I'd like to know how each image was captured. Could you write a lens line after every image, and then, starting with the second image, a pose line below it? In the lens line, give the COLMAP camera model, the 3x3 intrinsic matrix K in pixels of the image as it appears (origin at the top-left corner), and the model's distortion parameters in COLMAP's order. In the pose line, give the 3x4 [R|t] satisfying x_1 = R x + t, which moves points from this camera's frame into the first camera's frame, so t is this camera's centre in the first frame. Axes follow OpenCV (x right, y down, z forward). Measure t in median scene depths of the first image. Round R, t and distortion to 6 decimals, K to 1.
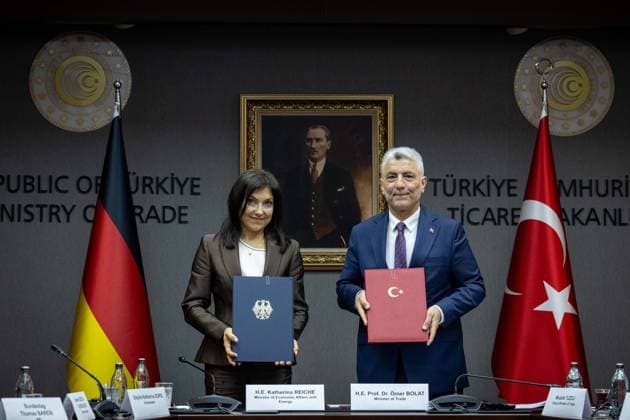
lens RADIAL K [[2001.9, 0, 341.6], [0, 2001.9, 228.5], [0, 0, 1]] dist [-0.024339, 0.112602]
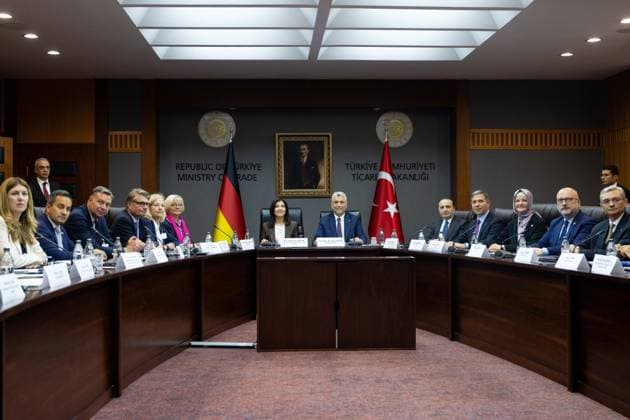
lens RADIAL K [[848.6, 0, 315.0], [0, 848.6, 210.0], [0, 0, 1]] dist [-0.005027, 0.000418]
pose [[0.999965, -0.008068, 0.002353, -0.000460], [0.007968, 0.999175, 0.039821, -0.007937], [-0.002673, -0.039801, 0.999204, -0.160148]]
